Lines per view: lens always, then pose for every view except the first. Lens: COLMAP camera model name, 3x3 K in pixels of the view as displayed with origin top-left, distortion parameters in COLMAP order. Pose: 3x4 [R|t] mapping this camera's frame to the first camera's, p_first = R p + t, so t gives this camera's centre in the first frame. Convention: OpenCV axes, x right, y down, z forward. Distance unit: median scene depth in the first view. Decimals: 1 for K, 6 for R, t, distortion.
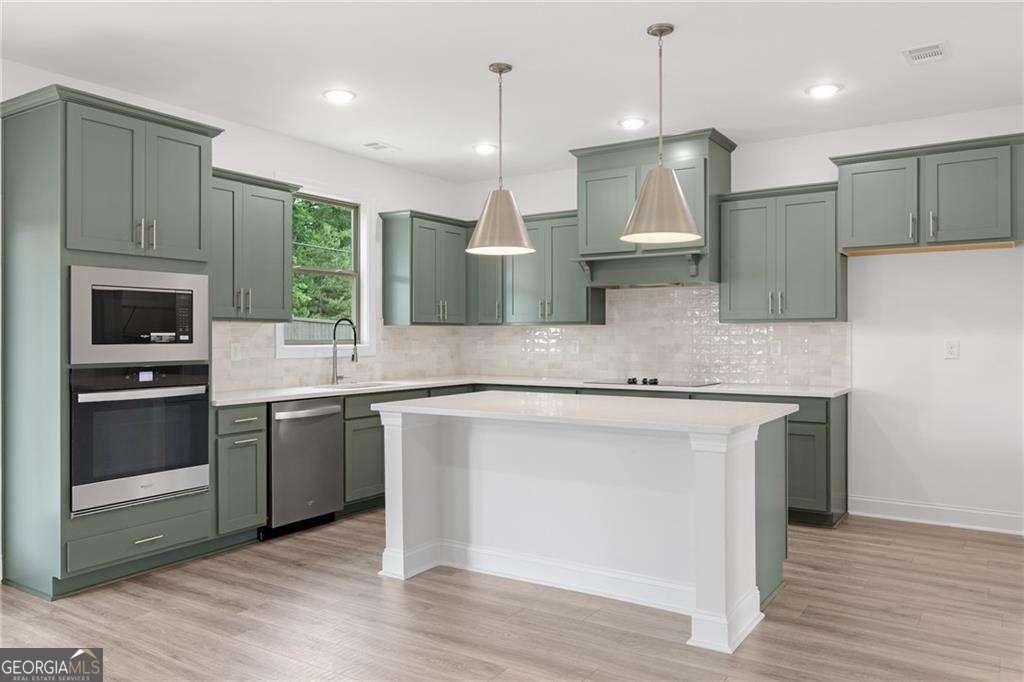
lens RADIAL K [[764.8, 0, 513.0], [0, 764.8, 331.6], [0, 0, 1]] dist [0.002424, 0.012759]
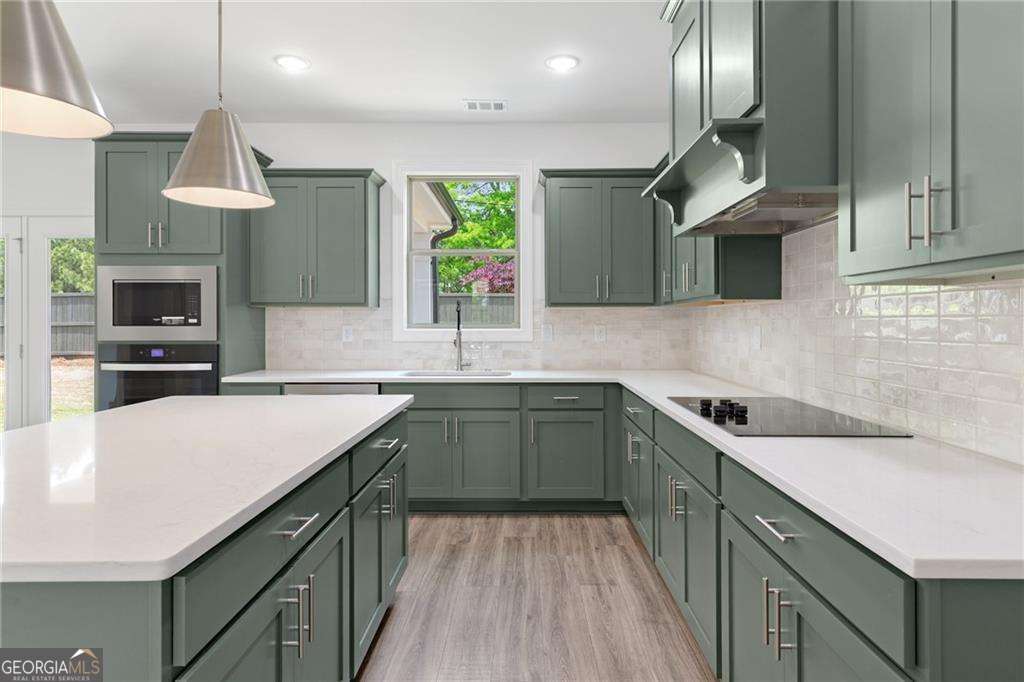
lens RADIAL K [[590.6, 0, 521.4], [0, 590.6, 316.5], [0, 0, 1]] dist [-0.003395, -0.000244]
pose [[0.542457, -0.004598, -0.840071, 0.579335], [0.005417, 0.999983, -0.001975, 0.005611], [0.840066, -0.003479, 0.542473, 0.911603]]
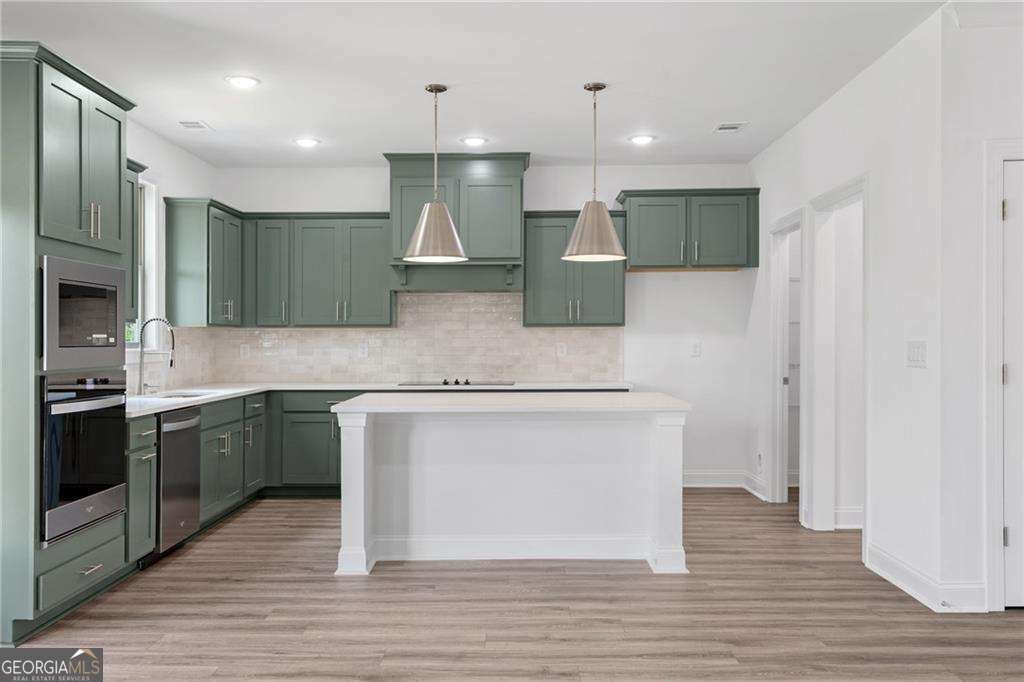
lens RADIAL K [[908.1, 0, 510.7], [0, 908.1, 343.9], [0, 0, 1]] dist [0.006427, -0.022568]
pose [[0.844275, -0.002533, 0.535904, -0.588438], [-0.002810, 0.999954, 0.009152, 0.001364], [-0.535903, -0.009233, 0.844229, -0.125883]]
